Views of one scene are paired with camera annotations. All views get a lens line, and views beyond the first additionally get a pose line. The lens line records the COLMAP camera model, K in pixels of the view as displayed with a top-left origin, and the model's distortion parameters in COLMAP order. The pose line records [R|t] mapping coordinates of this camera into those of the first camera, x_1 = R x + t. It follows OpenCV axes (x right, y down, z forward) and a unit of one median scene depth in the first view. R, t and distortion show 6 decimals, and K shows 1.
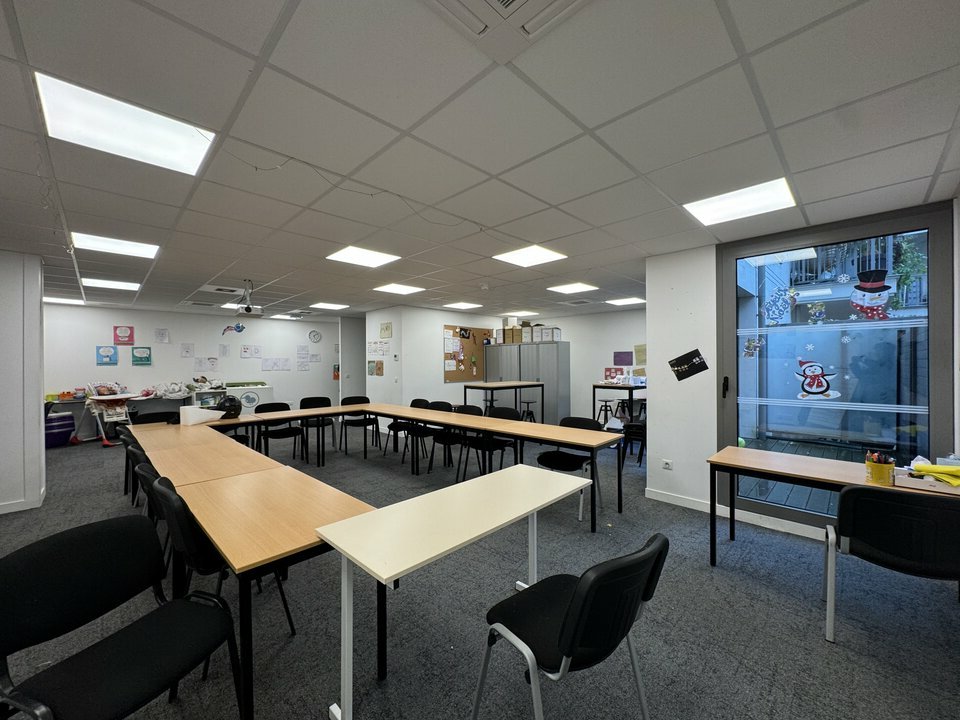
lens RADIAL K [[381.6, 0, 478.8], [0, 381.6, 358.9], [0, 0, 1]] dist [-0.000124, -0.000386]
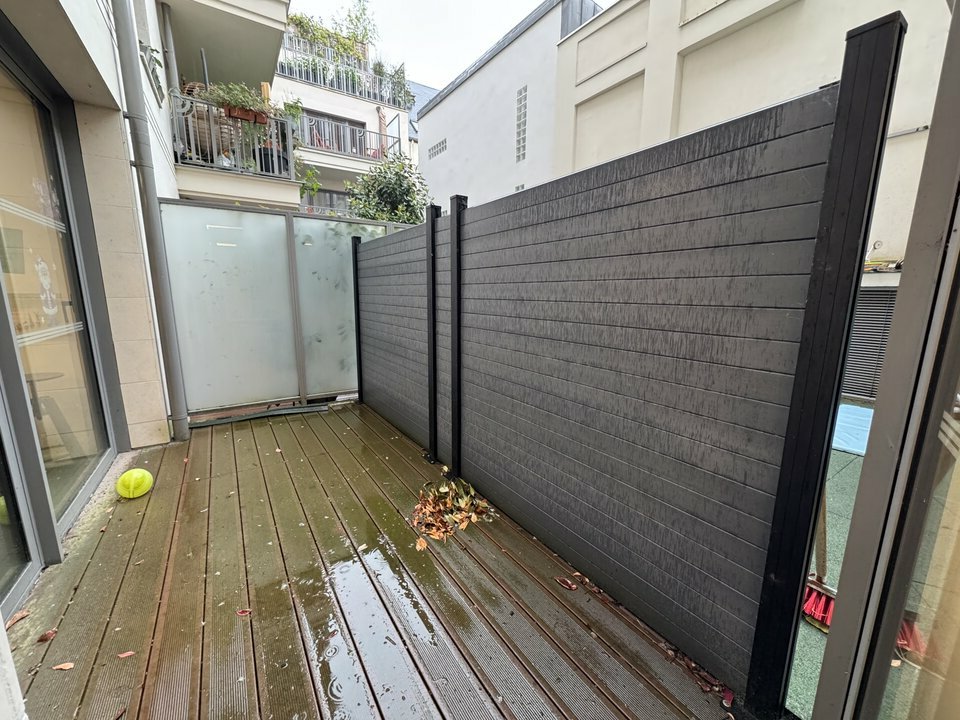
lens RADIAL K [[381.6, 0, 481.5], [0, 381.6, 360.3], [0, 0, 1]] dist [-0.000124, -0.000386]
pose [[0.196046, -0.165796, 0.966477, 0.271391], [-0.015370, 0.984962, 0.172085, 0.016851], [-0.980474, -0.048592, 0.190549, 0.398184]]
